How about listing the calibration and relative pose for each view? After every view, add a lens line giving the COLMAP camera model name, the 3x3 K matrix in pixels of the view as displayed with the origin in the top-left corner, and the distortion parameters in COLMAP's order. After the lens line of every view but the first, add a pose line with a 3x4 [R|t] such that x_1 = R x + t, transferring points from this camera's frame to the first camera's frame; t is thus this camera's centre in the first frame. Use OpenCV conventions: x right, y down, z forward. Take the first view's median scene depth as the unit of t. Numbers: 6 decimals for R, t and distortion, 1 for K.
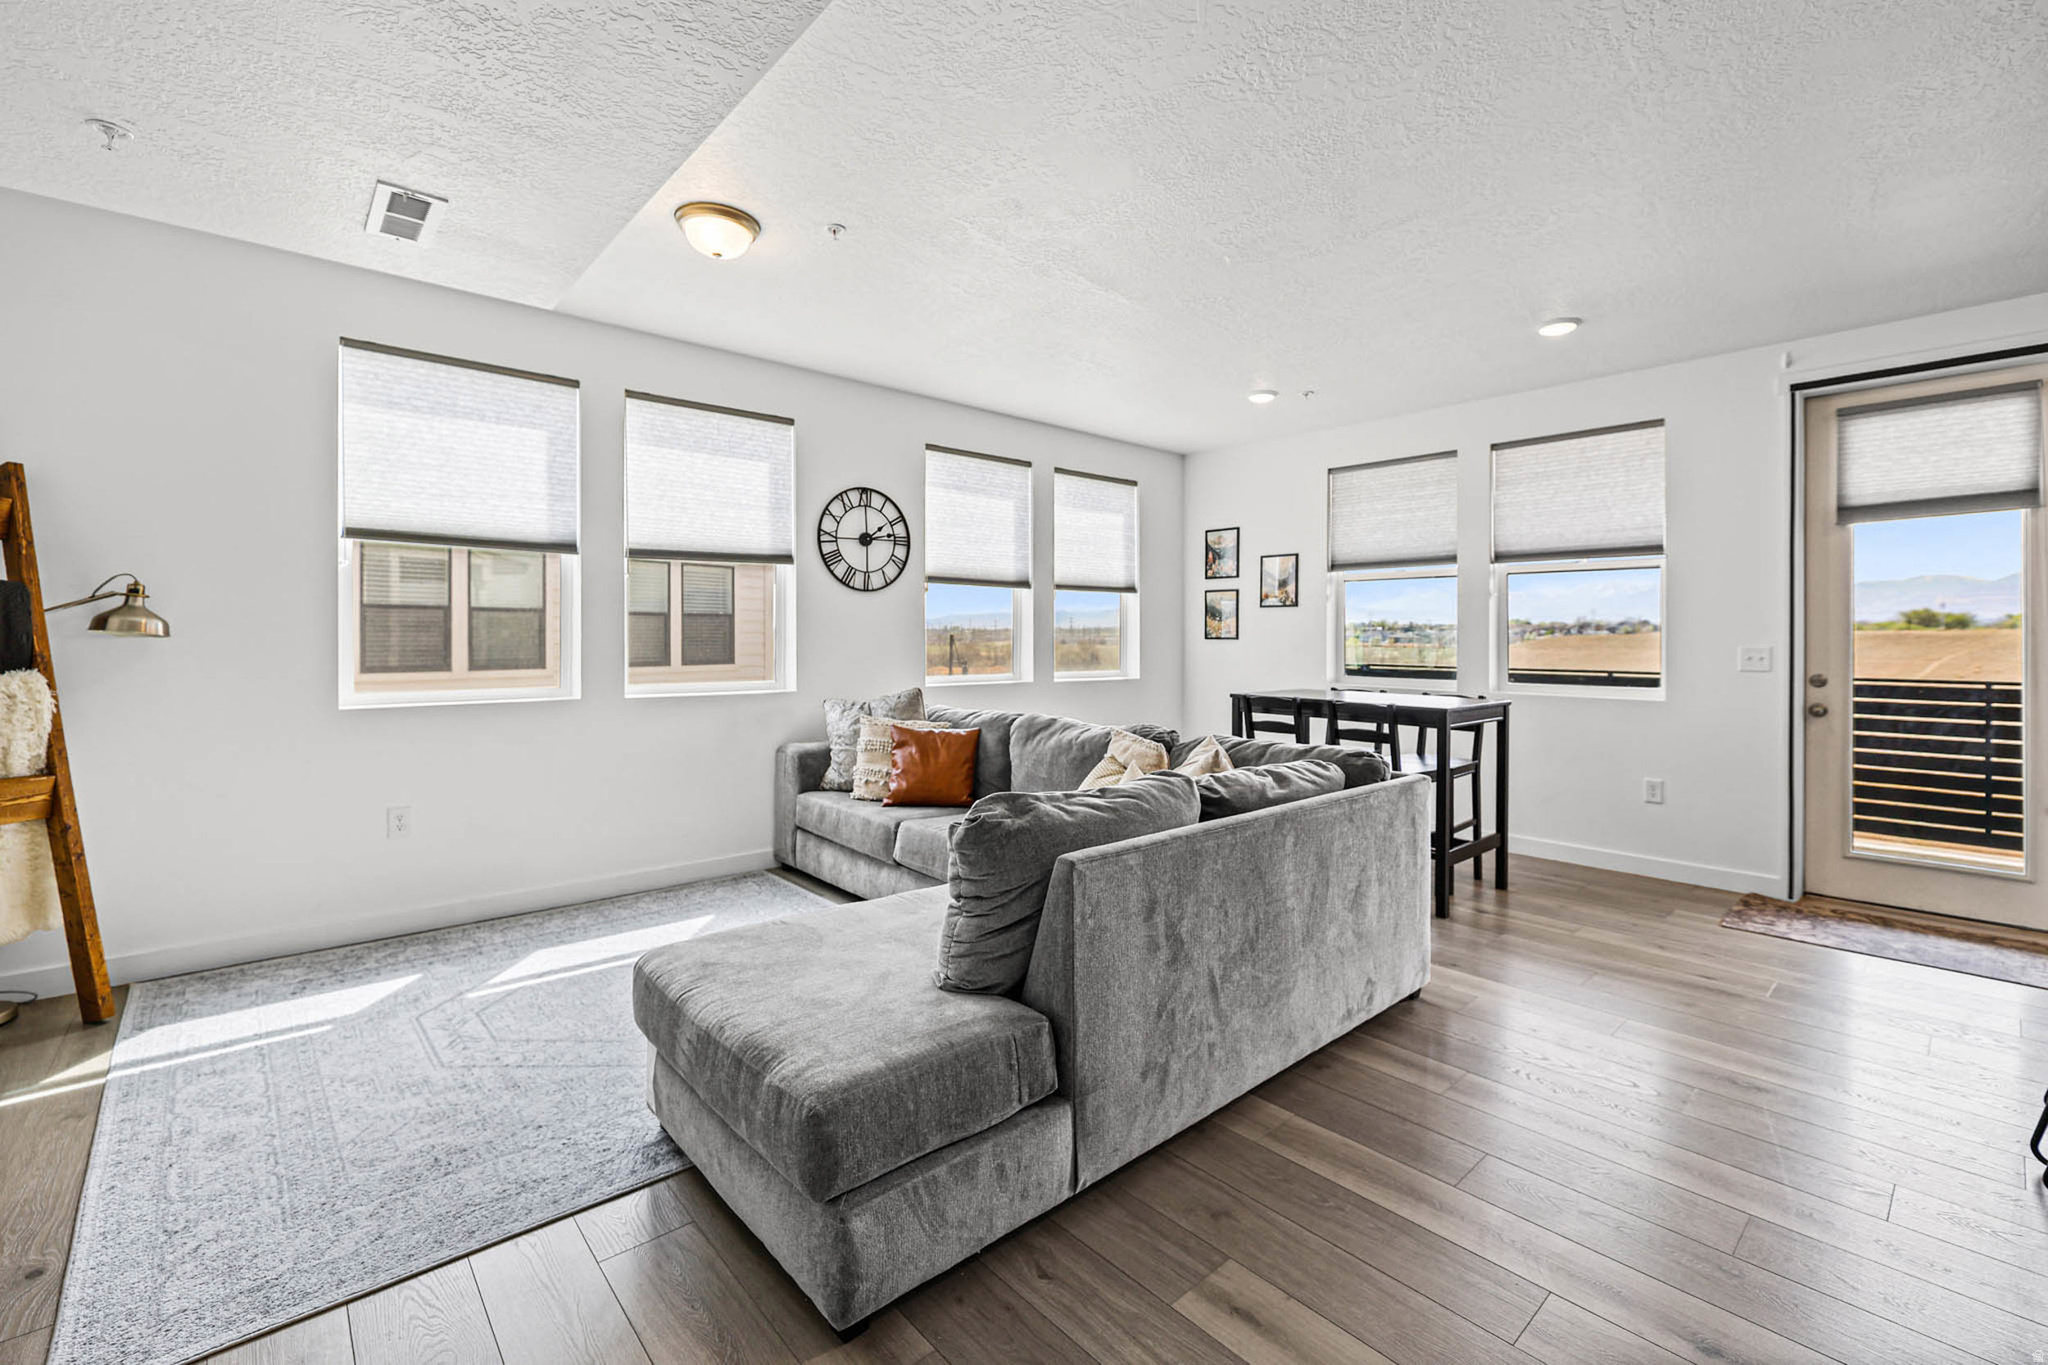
lens RADIAL K [[882.8, 0, 1054.4], [0, 882.8, 638.5], [0, 0, 1]] dist [-0.007319, -0.000390]
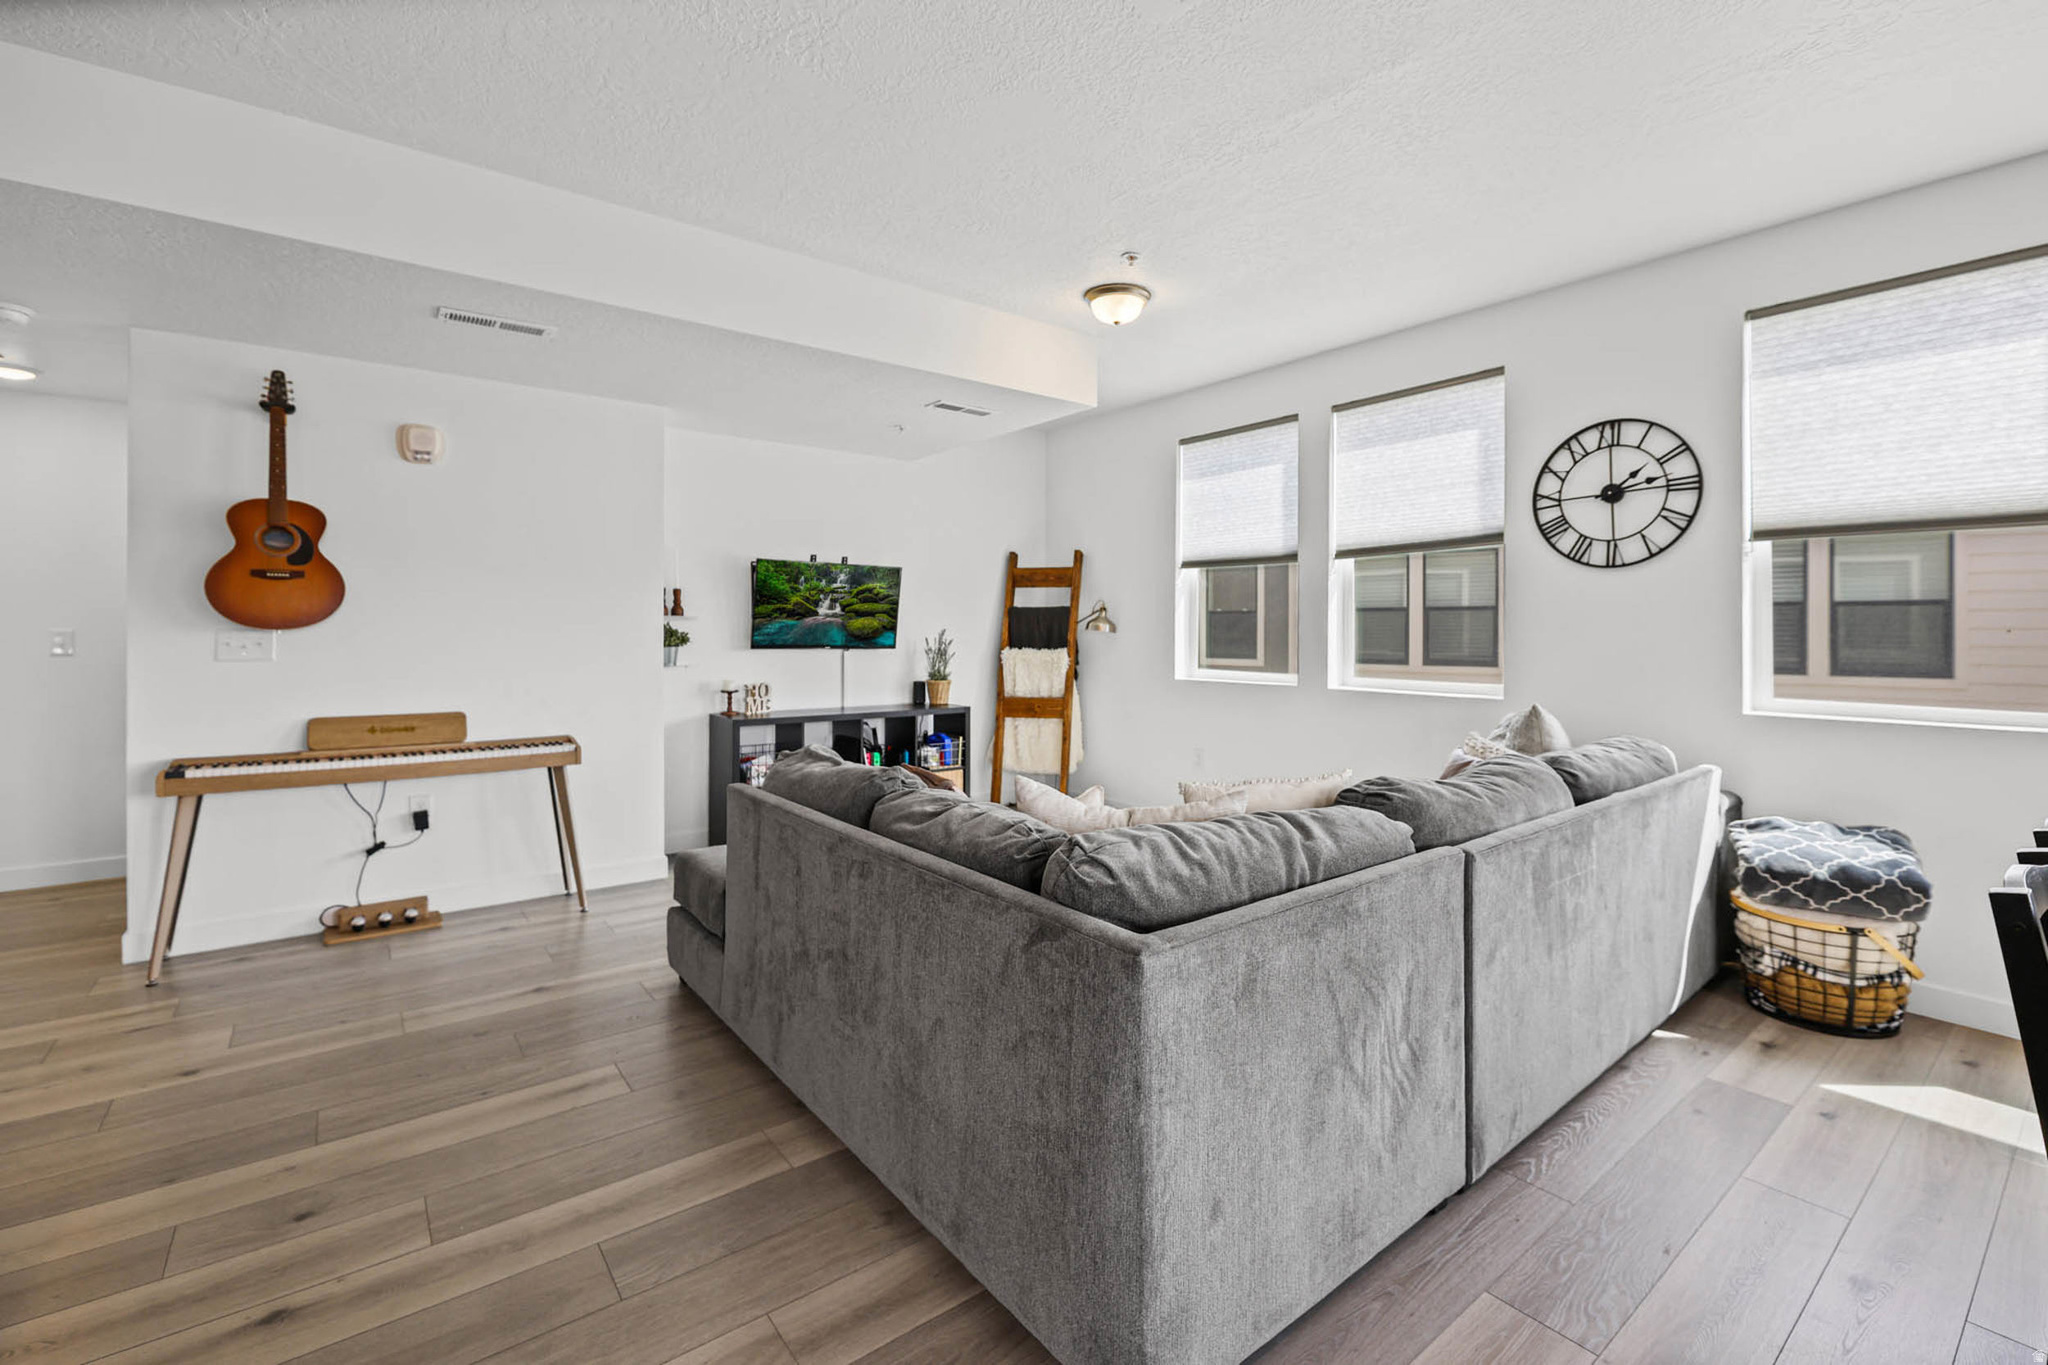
lens RADIAL K [[882.8, 0, 1054.4], [0, 882.8, 638.5], [0, 0, 1]] dist [-0.007319, -0.000390]
pose [[-0.066412, -0.000586, -0.997792, 0.526509], [-0.007879, 0.999969, -0.000063, 0.007107], [0.997761, 0.007858, -0.066414, 0.614572]]
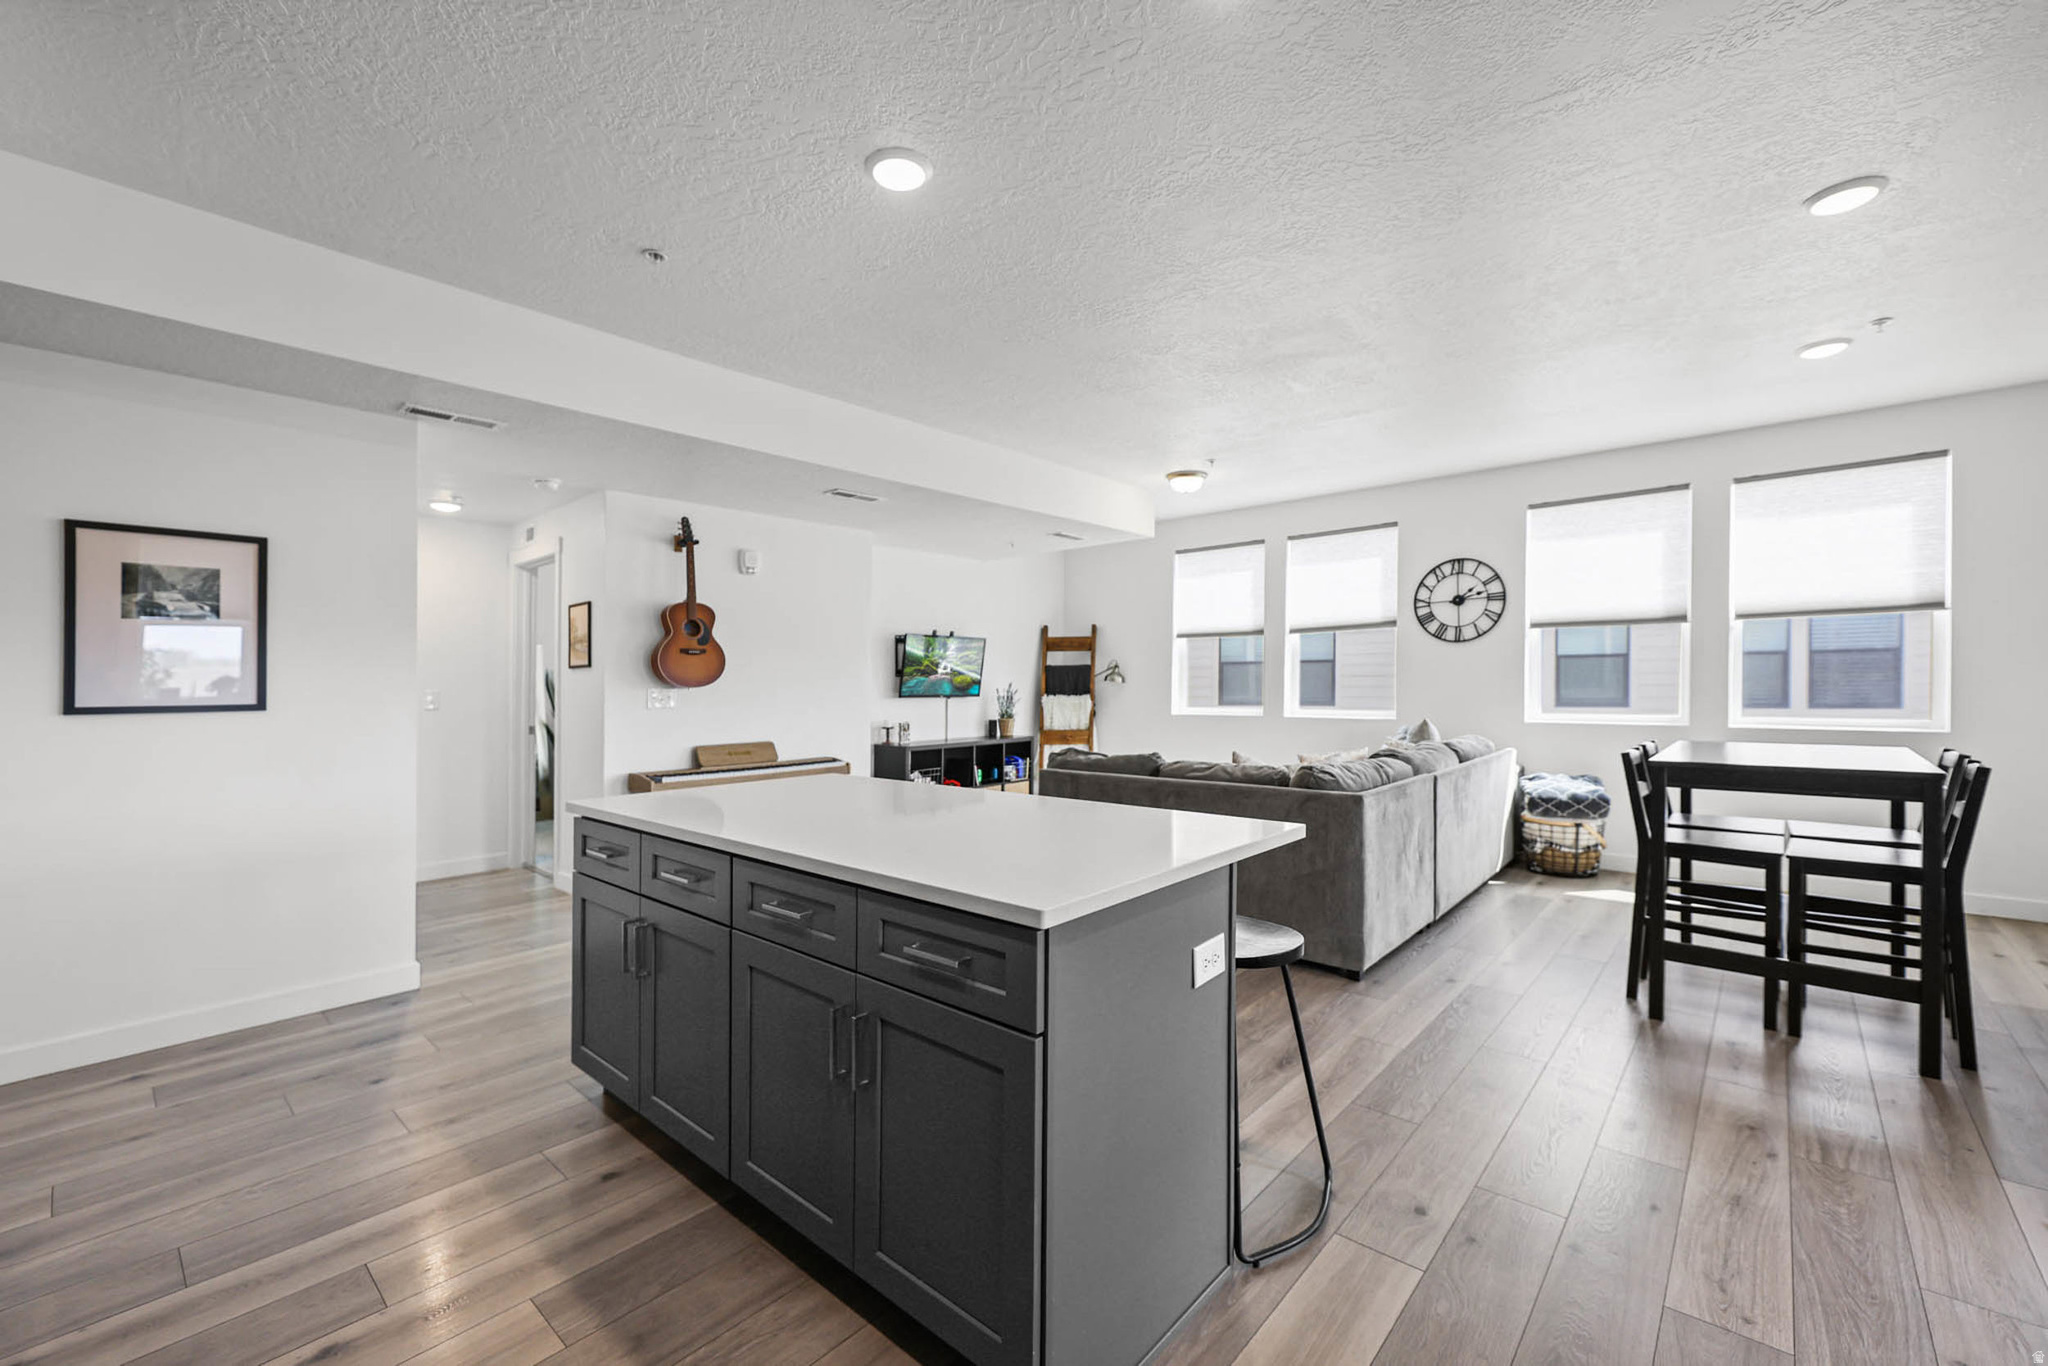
lens RADIAL K [[840.8, 0, 1057.2], [0, 840.8, 720.1], [0, 0, 1]] dist [-0.000156, -0.000026]
pose [[0.128021, 0.035045, -0.991152, 0.914036], [0.007092, 0.999318, 0.036249, 0.009937], [0.991746, -0.011670, 0.127685, 0.289368]]
